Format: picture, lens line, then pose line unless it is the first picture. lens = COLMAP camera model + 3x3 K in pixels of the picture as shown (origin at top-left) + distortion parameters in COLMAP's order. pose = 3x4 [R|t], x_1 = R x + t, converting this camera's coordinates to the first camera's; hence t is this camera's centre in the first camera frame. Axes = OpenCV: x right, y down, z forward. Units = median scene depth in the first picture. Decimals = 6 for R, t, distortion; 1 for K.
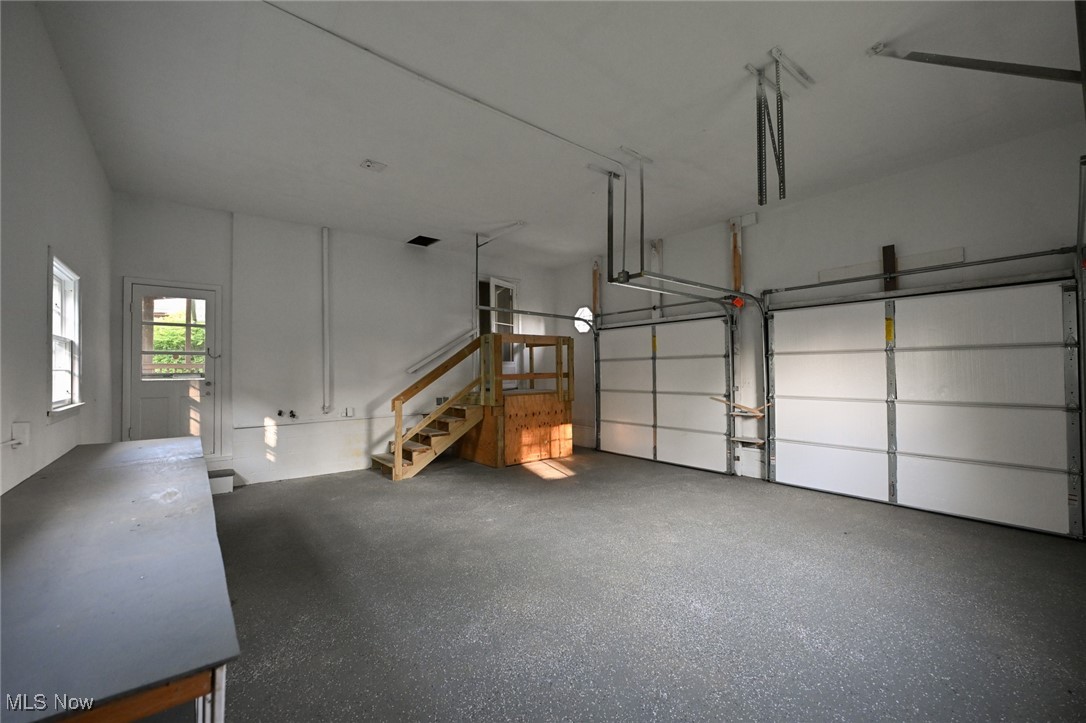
lens RADIAL K [[428.8, 0, 540.1], [0, 428.8, 365.0], [0, 0, 1]] dist [-0.000722, -0.000163]
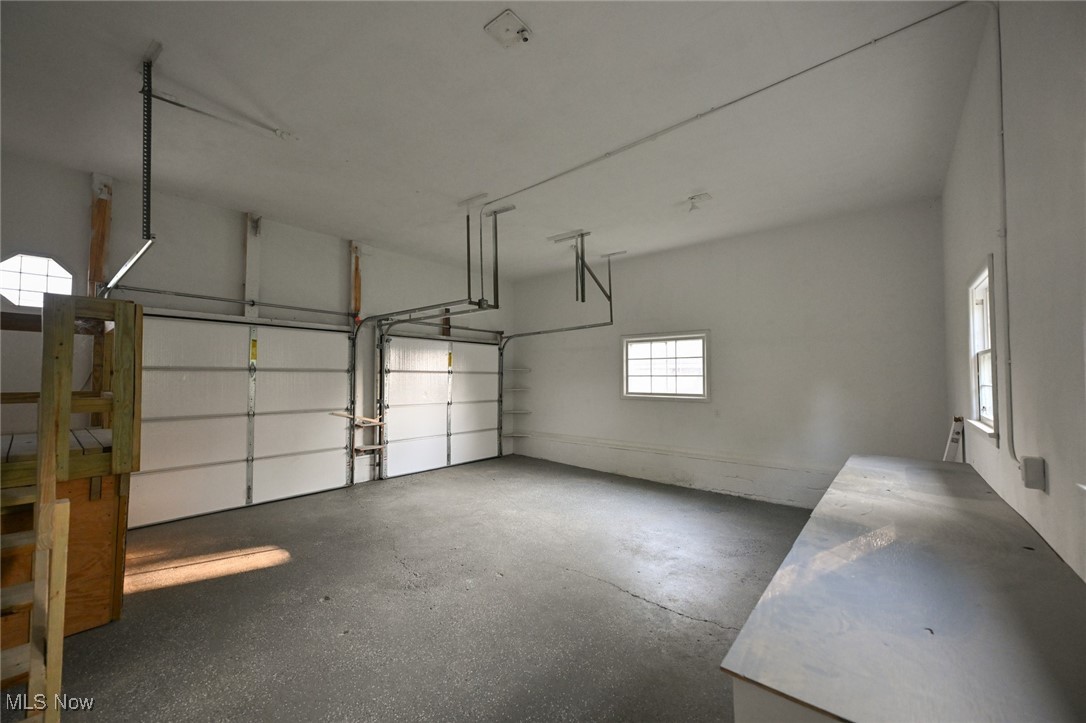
lens RADIAL K [[428.8, 0, 540.1], [0, 428.8, 365.0], [0, 0, 1]] dist [-0.000722, -0.000163]
pose [[-0.192733, 0.040005, 0.980435, -0.674896], [-0.013414, 0.998968, -0.043398, 0.003275], [-0.981160, -0.021516, -0.191997, 0.761485]]
